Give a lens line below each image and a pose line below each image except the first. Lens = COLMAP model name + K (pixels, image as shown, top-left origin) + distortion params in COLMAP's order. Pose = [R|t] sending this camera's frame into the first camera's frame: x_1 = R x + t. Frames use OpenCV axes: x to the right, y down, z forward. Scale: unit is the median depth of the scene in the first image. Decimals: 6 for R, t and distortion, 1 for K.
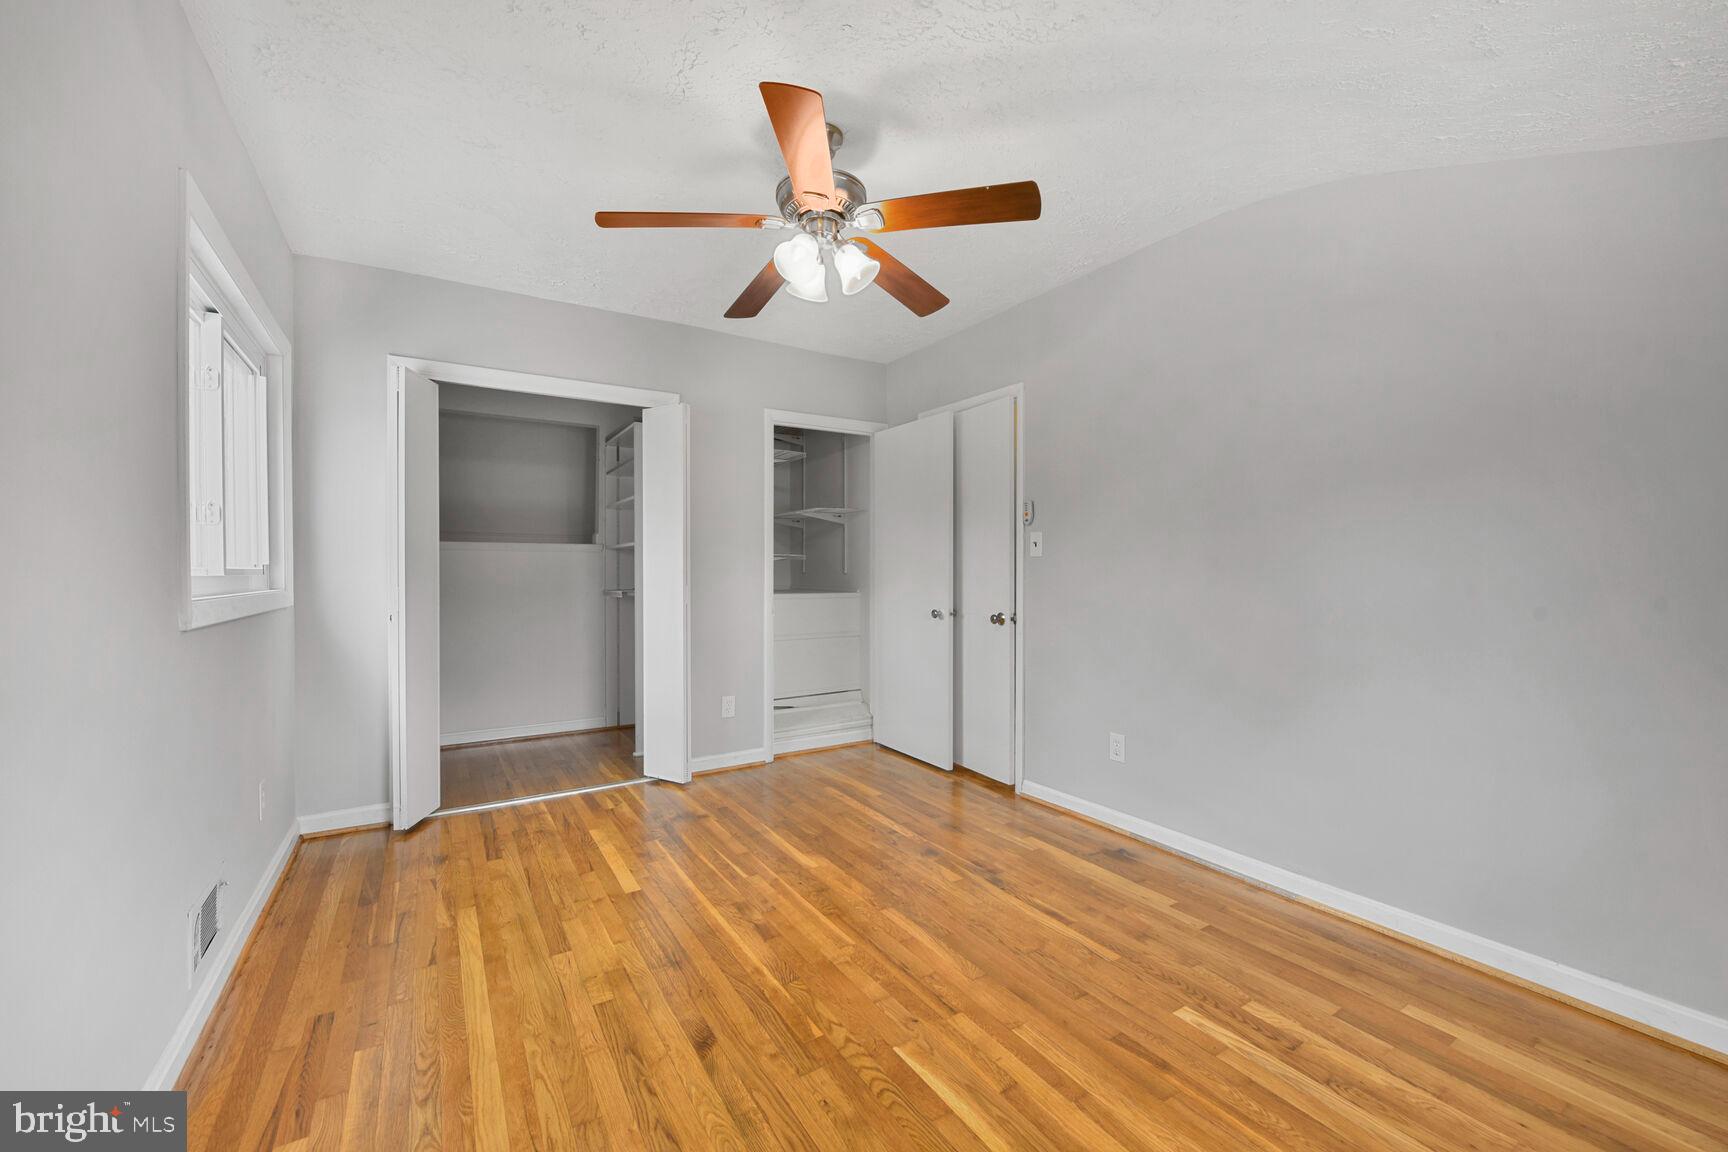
lens RADIAL K [[681.6, 0, 860.6], [0, 681.6, 576.4], [0, 0, 1]] dist [-0.010209, 0.000740]
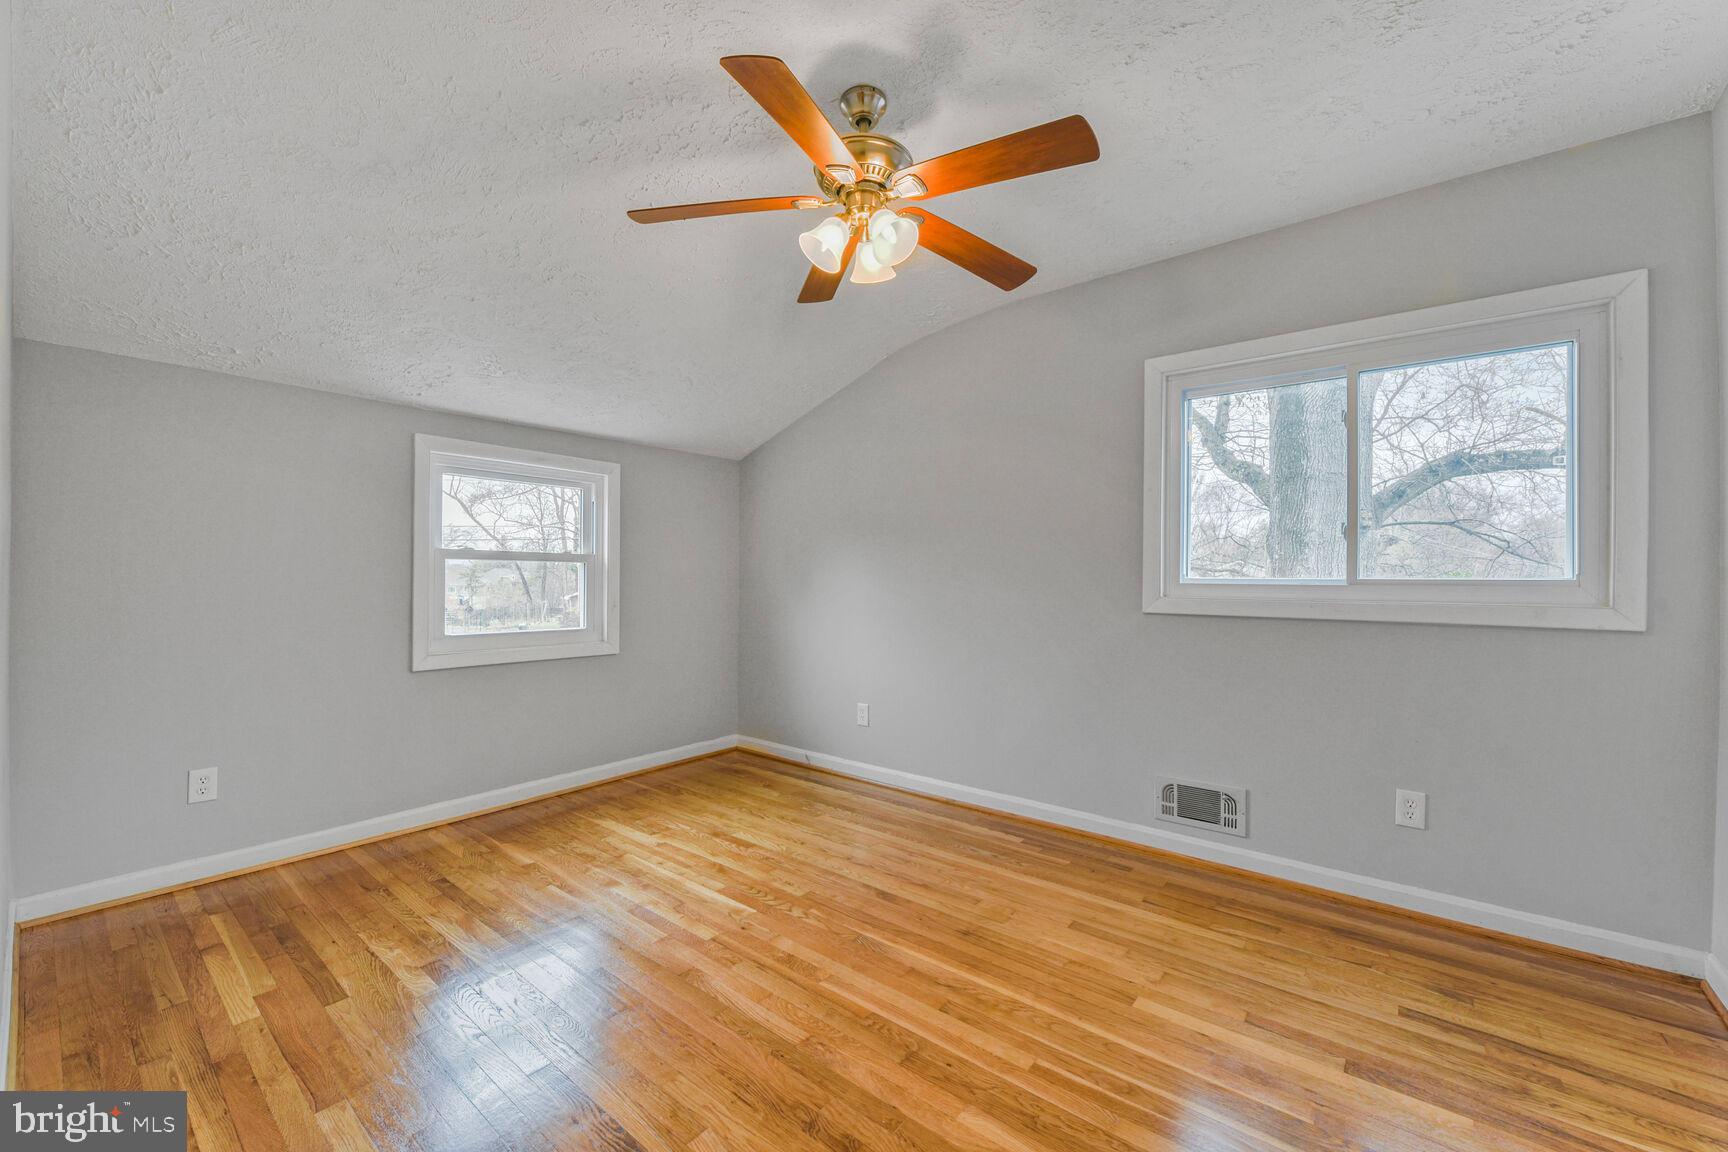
lens RADIAL K [[681.6, 0, 860.6], [0, 681.6, 576.4], [0, 0, 1]] dist [-0.010209, 0.000740]
pose [[-0.946374, -0.003569, -0.323054, 0.250559], [-0.006573, 0.999945, 0.008207, -0.019656], [0.323007, 0.009890, -0.946345, 1.979285]]
